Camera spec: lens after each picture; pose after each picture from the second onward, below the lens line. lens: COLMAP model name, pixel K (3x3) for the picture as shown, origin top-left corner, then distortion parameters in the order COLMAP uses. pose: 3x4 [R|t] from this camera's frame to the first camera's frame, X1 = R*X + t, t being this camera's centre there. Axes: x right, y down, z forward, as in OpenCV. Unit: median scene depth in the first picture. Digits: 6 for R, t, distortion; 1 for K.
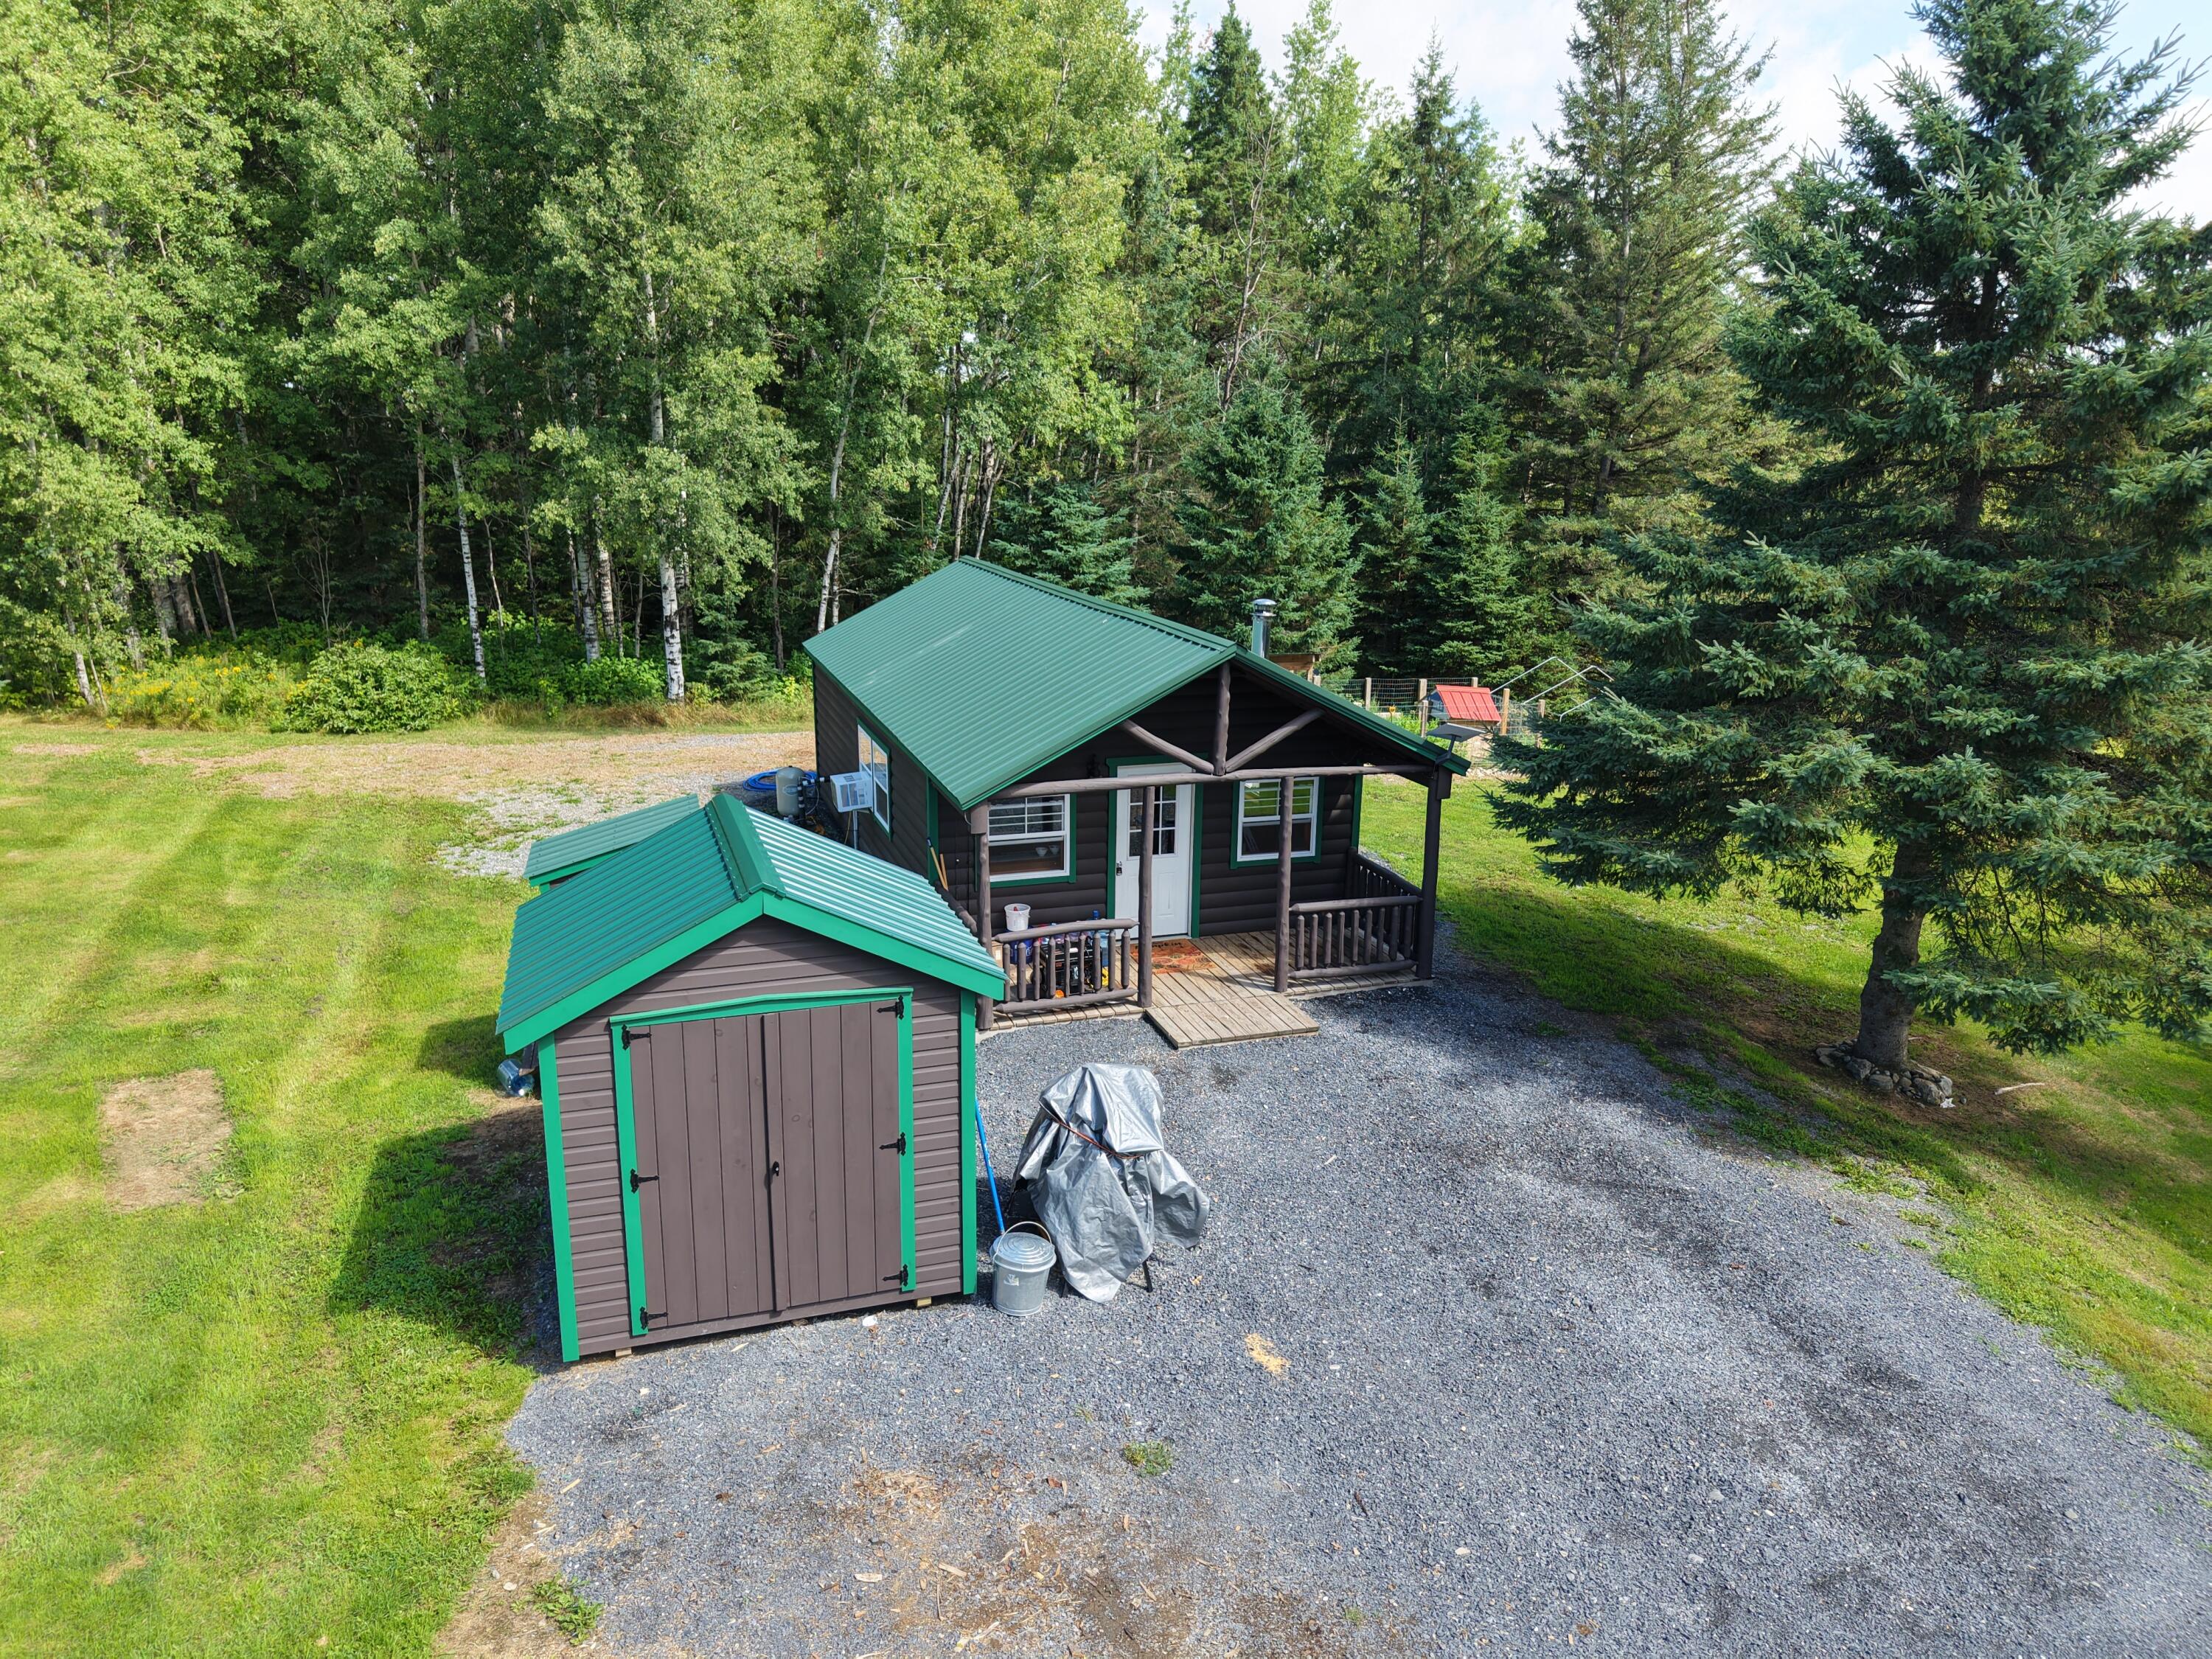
lens RADIAL K [[1514.1, 0, 1106.0], [0, 1514.1, 829.5], [0, 0, 1]] dist [0.046218, -0.059429]
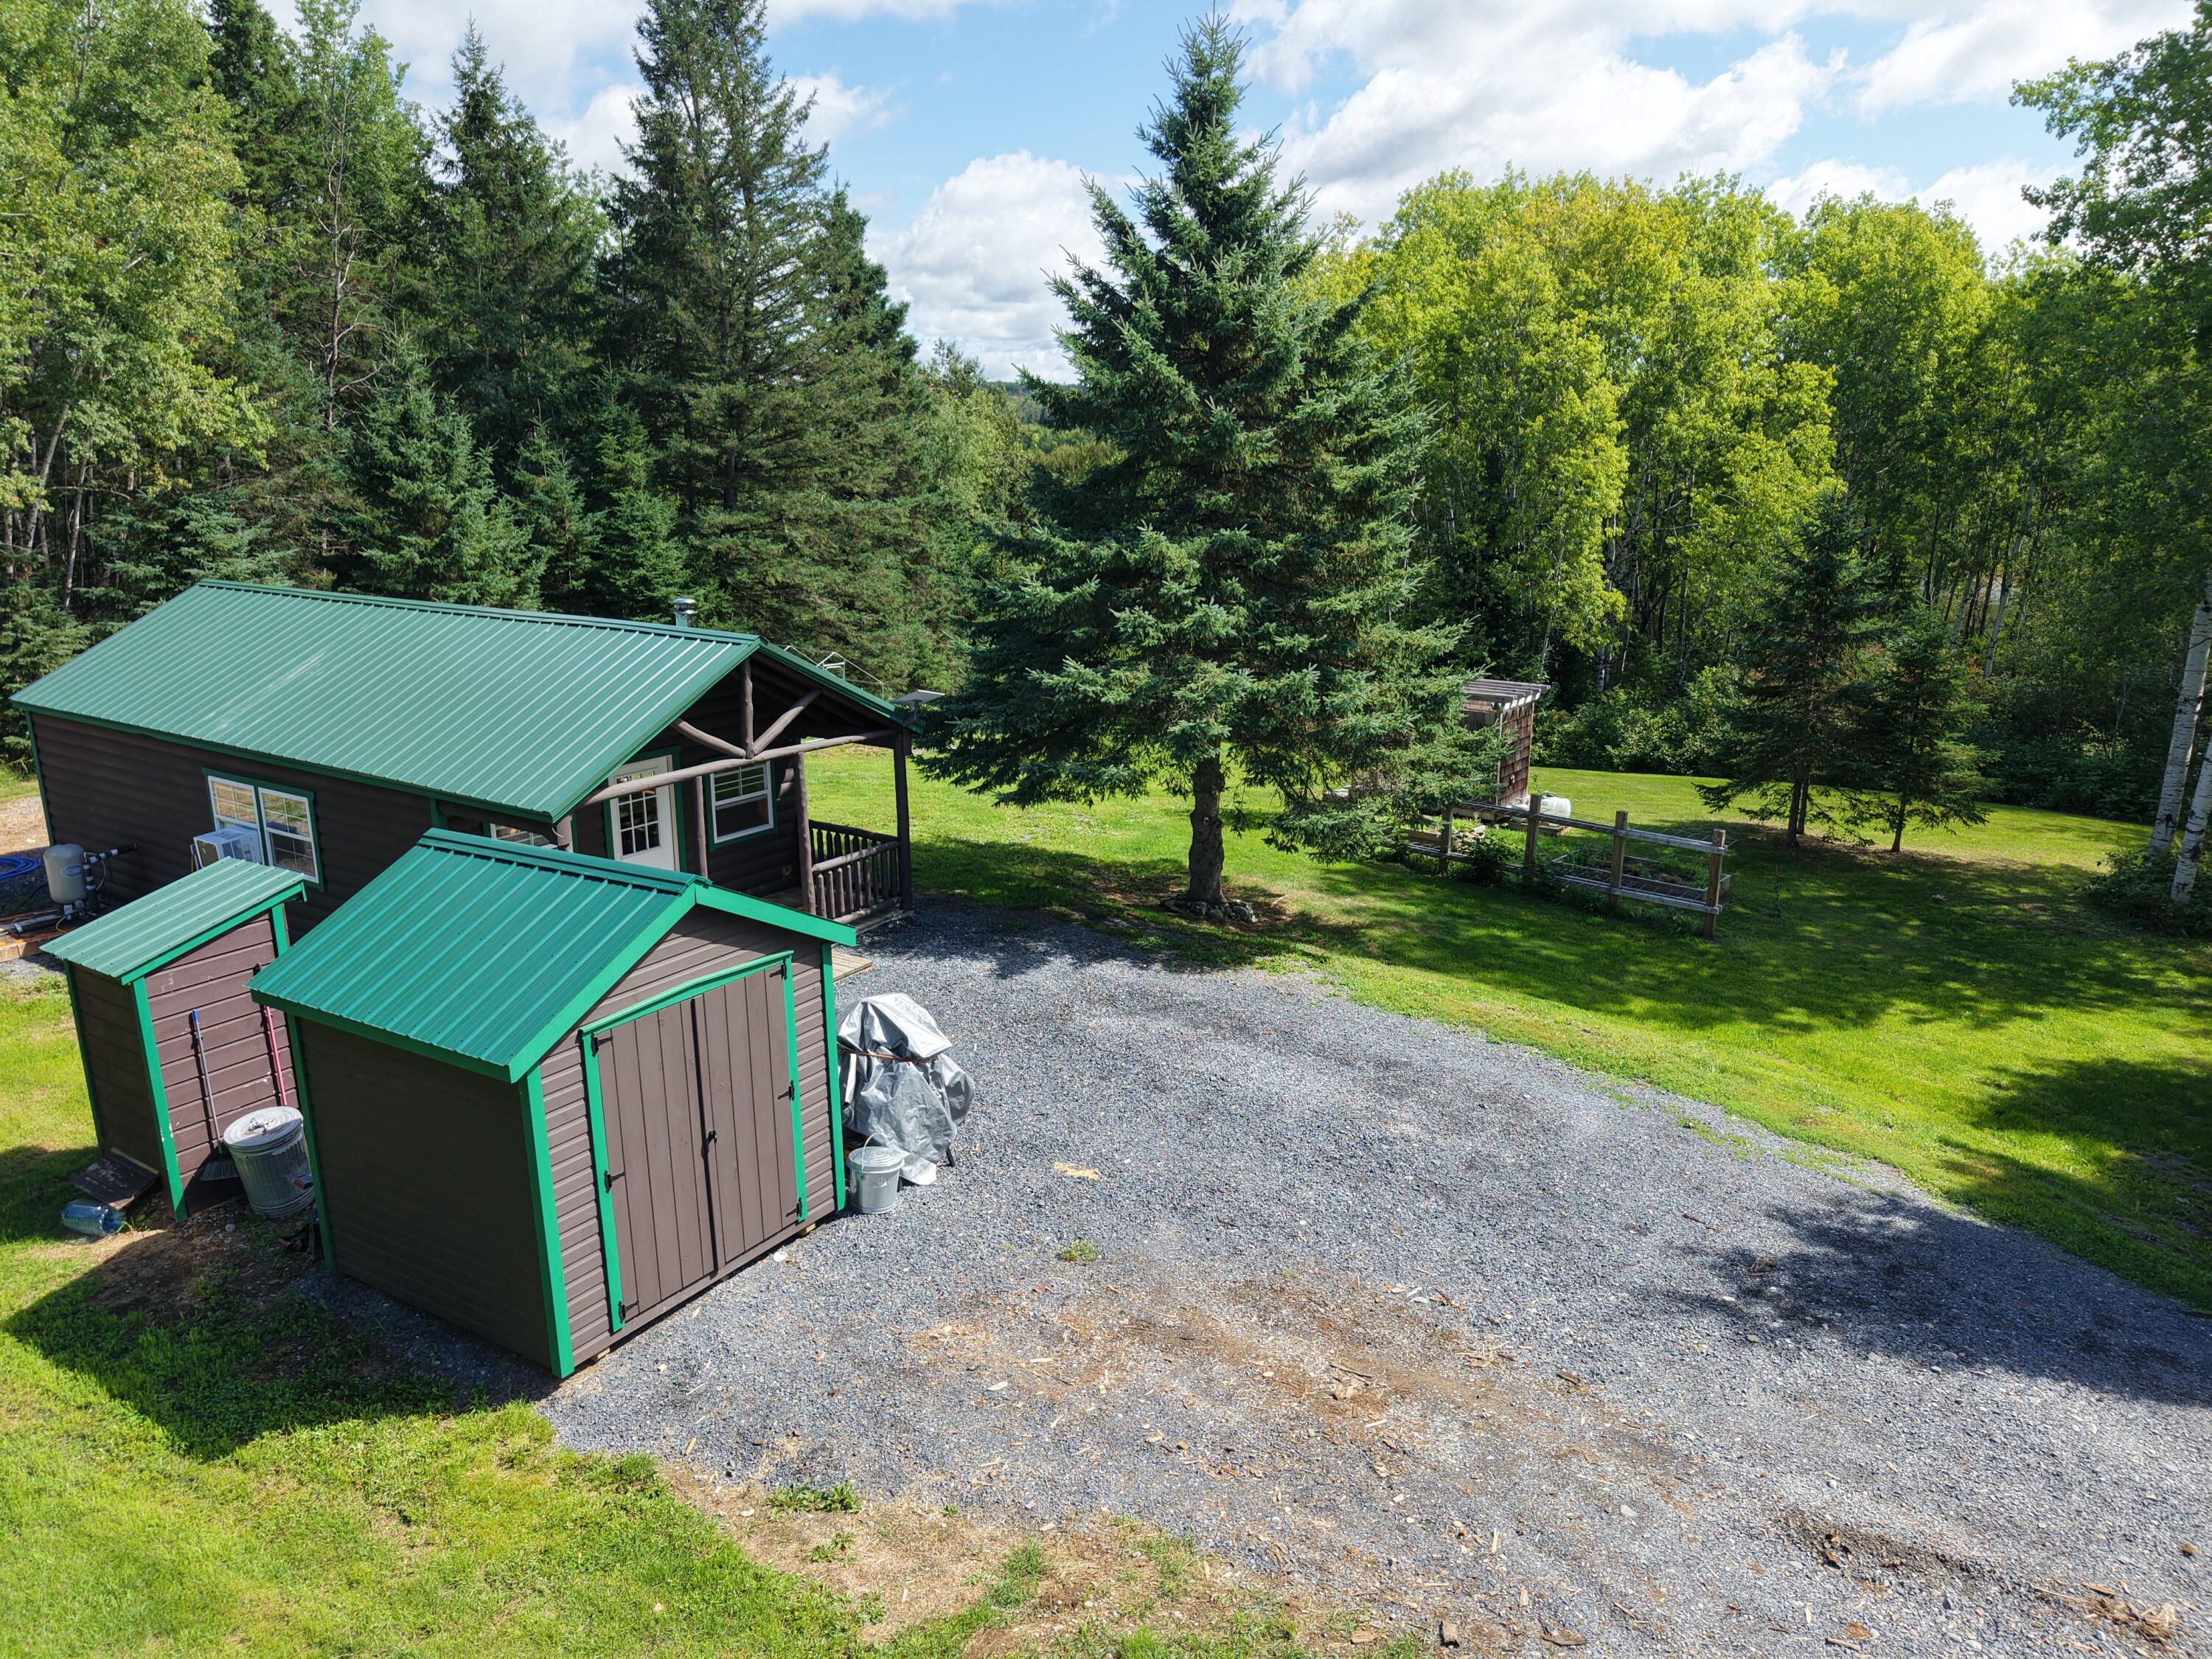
lens RADIAL K [[1542.9, 0, 1106.0], [0, 1542.9, 829.5], [0, 0, 1]] dist [0.047102, -0.043959]
pose [[0.770557, -0.164964, 0.615653, -0.413010], [0.162921, 0.984815, 0.059967, -0.010312], [-0.616197, 0.054095, 0.785732, -0.040535]]
